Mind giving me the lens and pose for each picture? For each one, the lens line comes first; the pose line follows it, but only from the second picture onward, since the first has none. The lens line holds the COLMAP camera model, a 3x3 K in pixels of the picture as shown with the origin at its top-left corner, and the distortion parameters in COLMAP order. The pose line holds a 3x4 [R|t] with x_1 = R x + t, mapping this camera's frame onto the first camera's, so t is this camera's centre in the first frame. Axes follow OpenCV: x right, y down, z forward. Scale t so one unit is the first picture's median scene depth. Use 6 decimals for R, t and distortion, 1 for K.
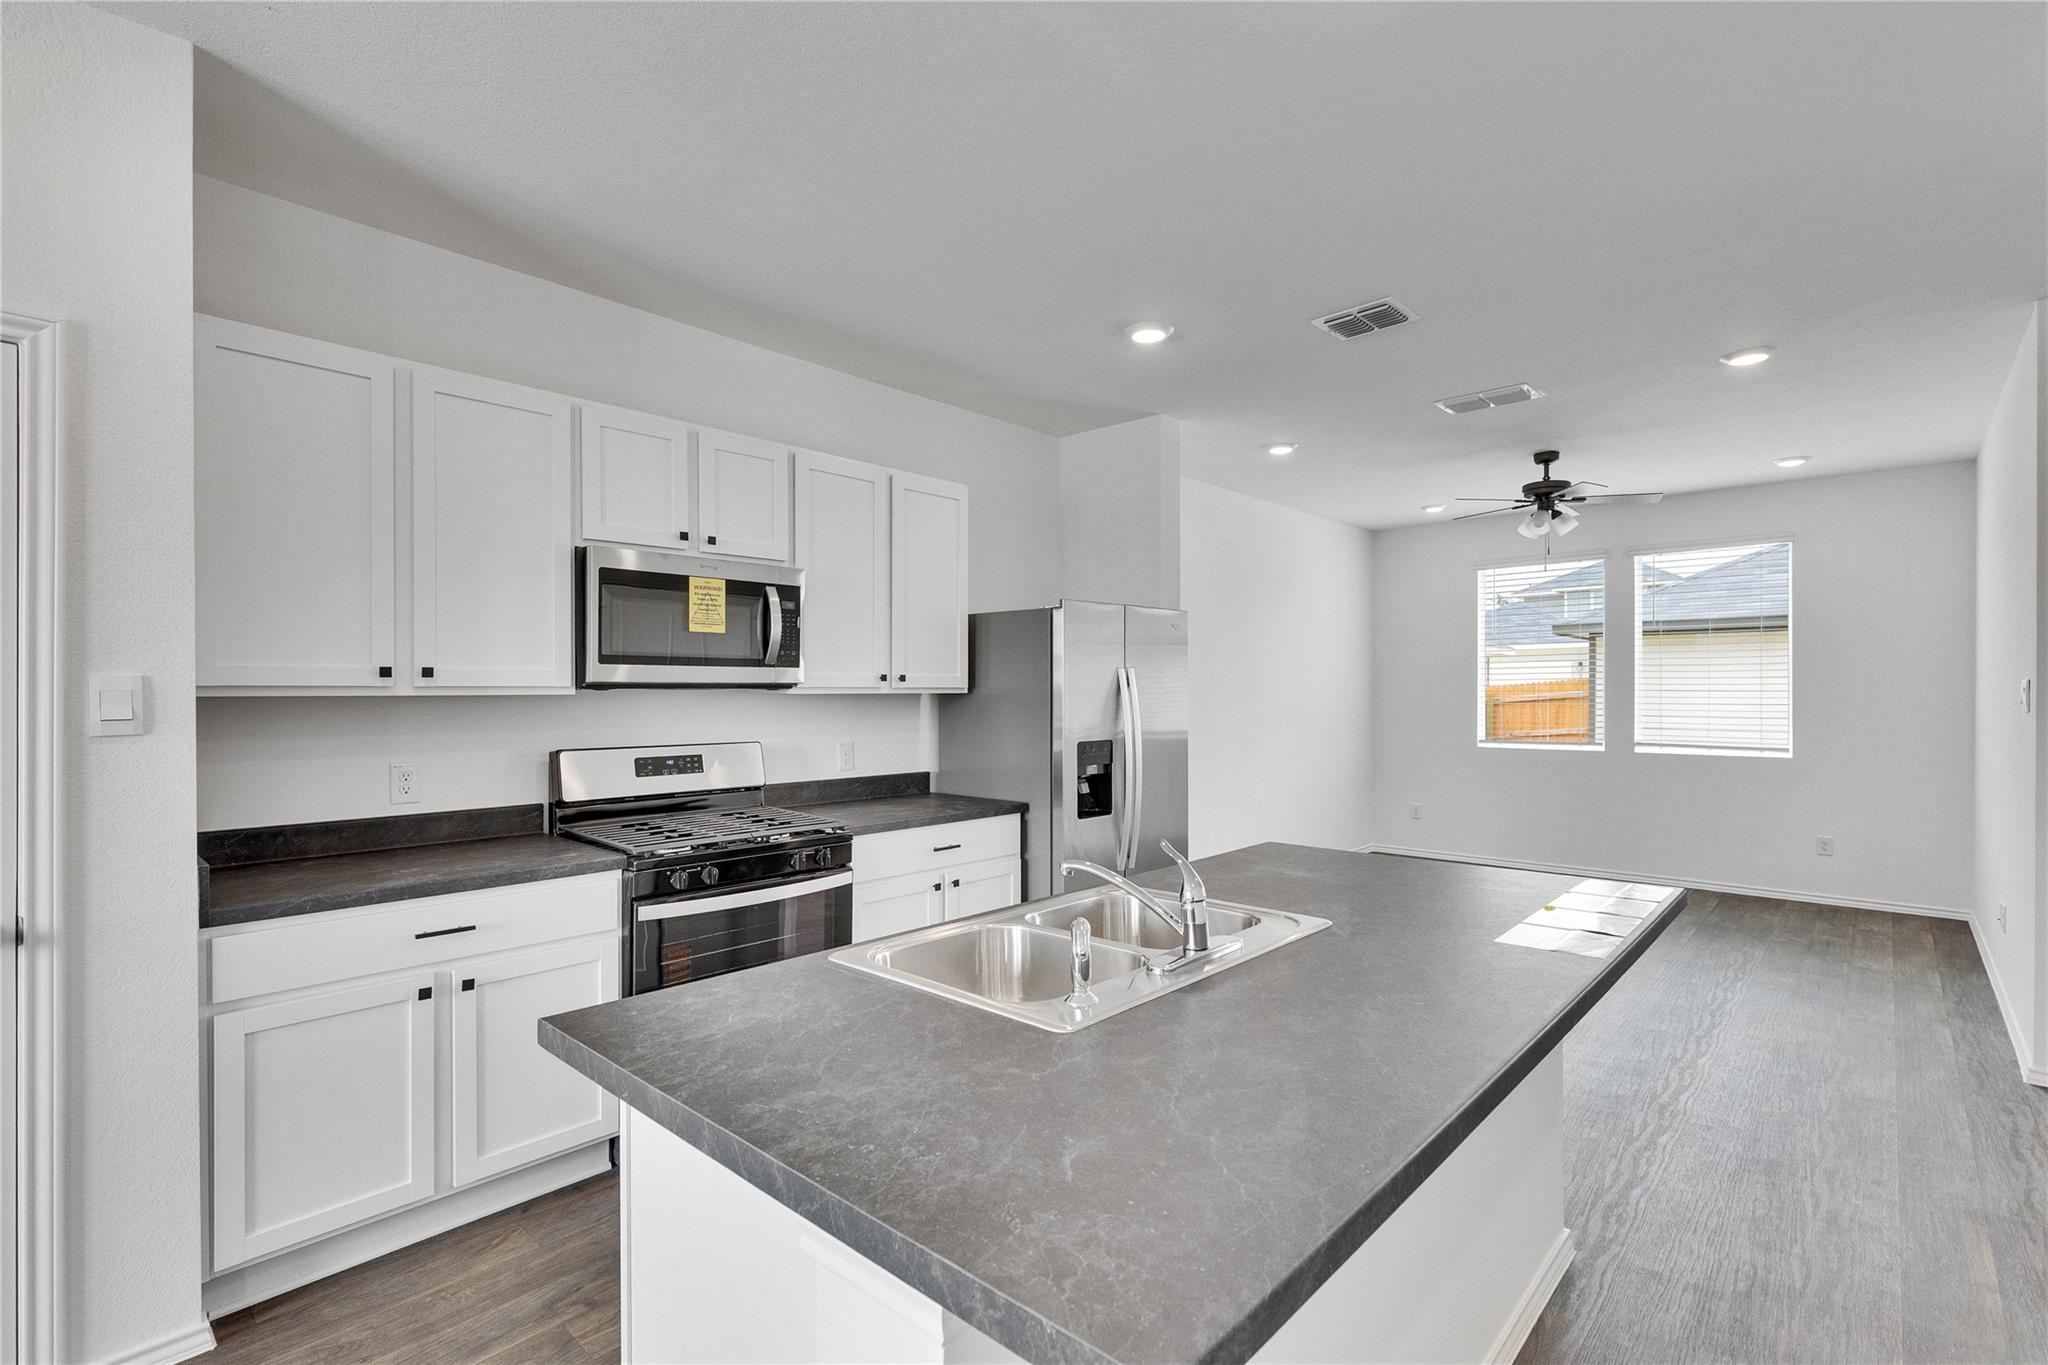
lens RADIAL K [[946.7, 0, 1032.9], [0, 946.7, 700.9], [0, 0, 1]] dist [0.003759, -0.000731]
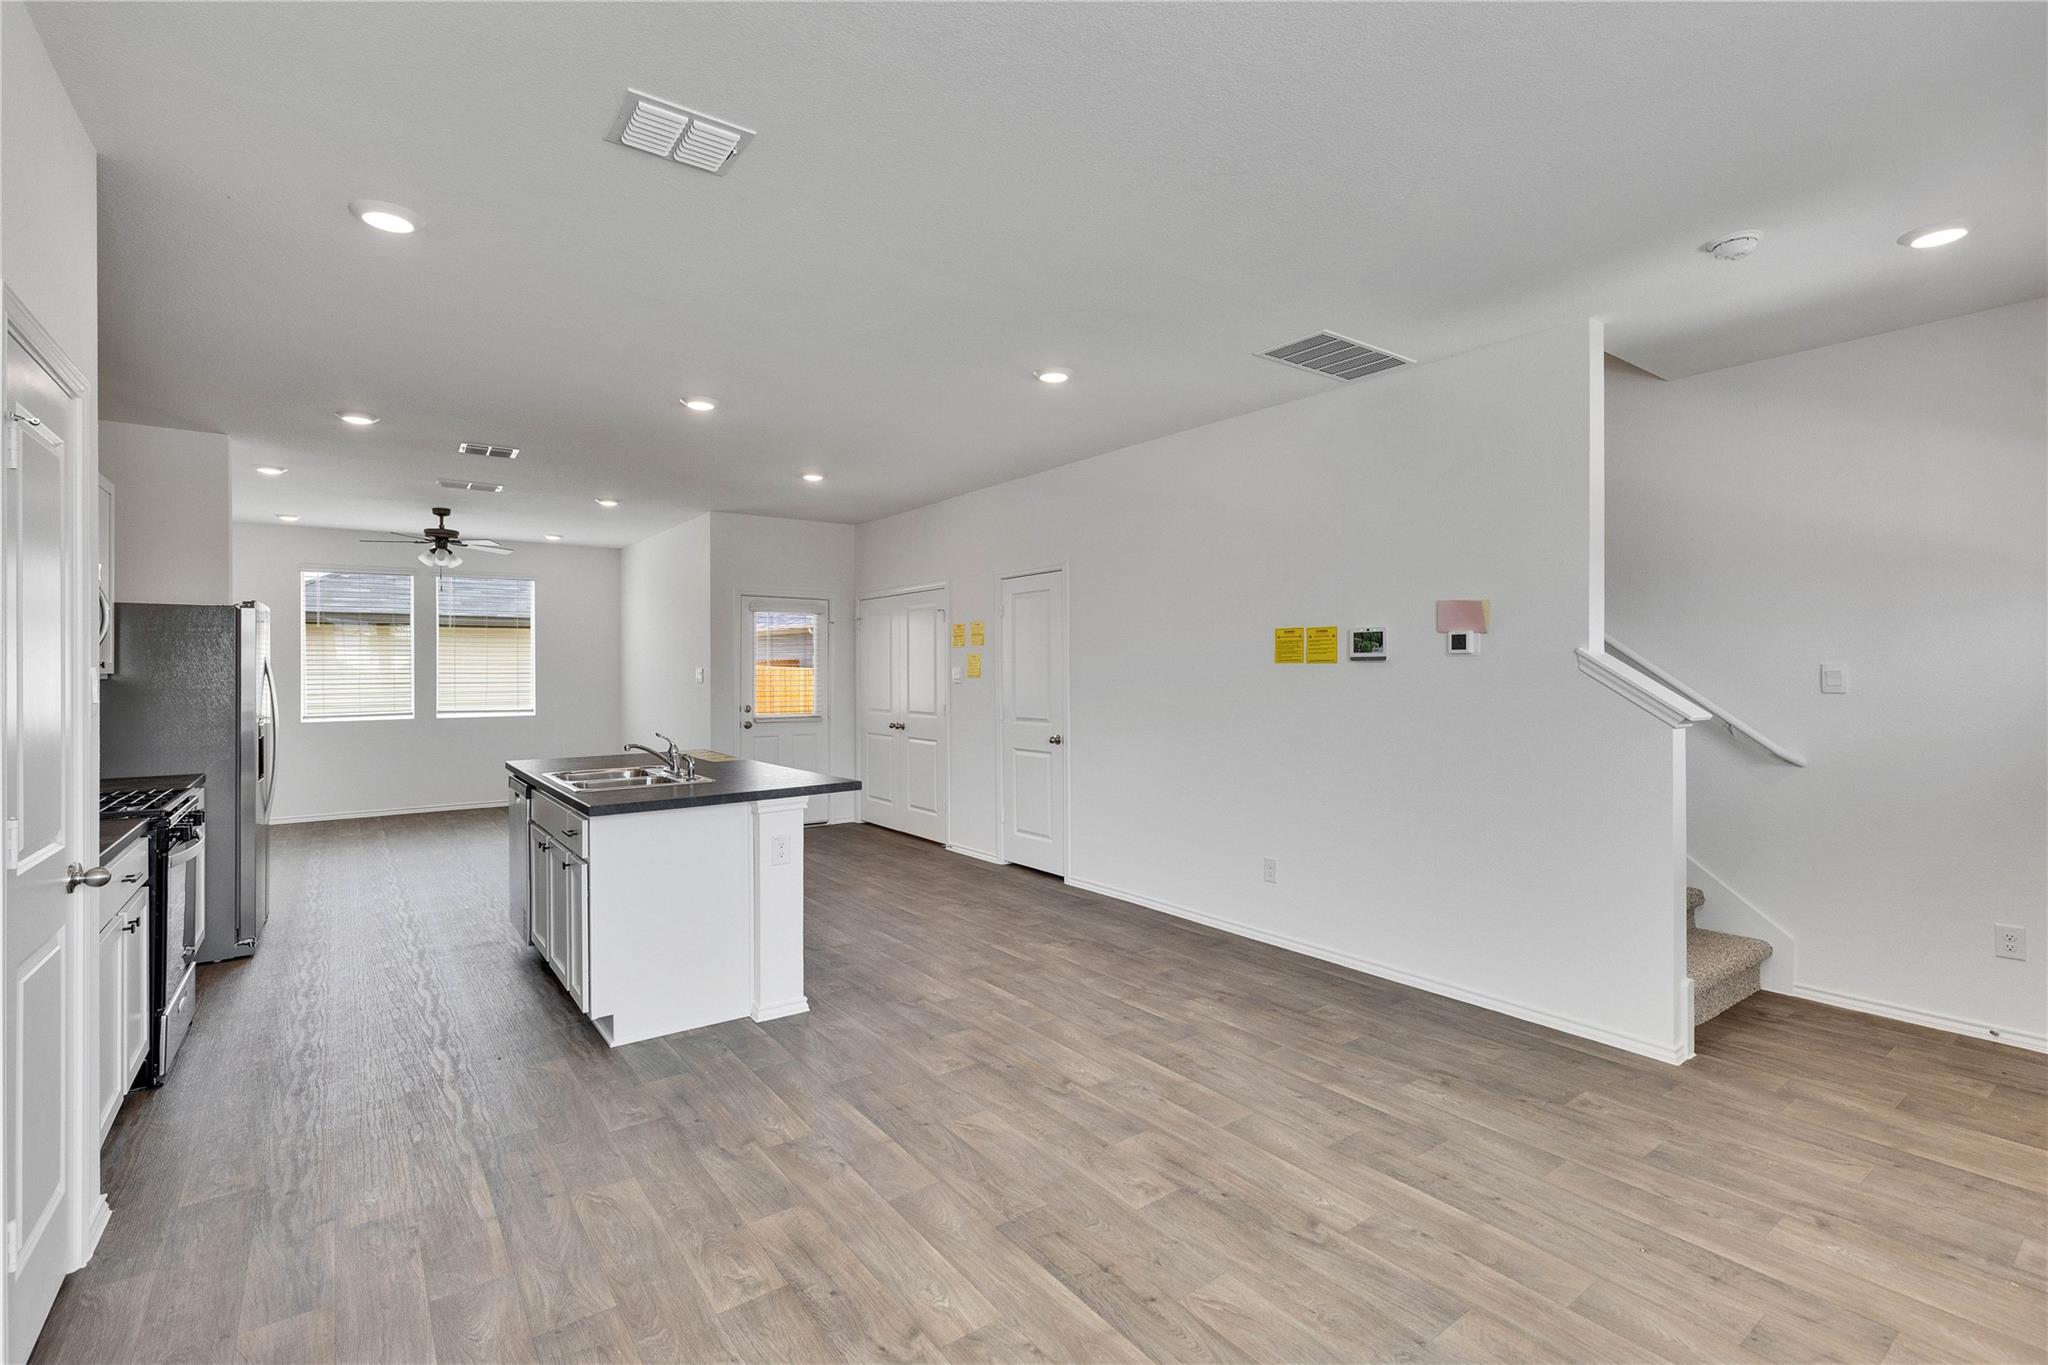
lens RADIAL K [[946.7, 0, 1023.2], [0, 946.7, 673.4], [0, 0, 1]] dist [0.003759, -0.000731]
pose [[0.204860, -0.003286, 0.978786, -0.686953], [0.013254, 0.999912, 0.000583, -0.000846], [-0.978701, 0.012853, 0.204886, -0.155783]]
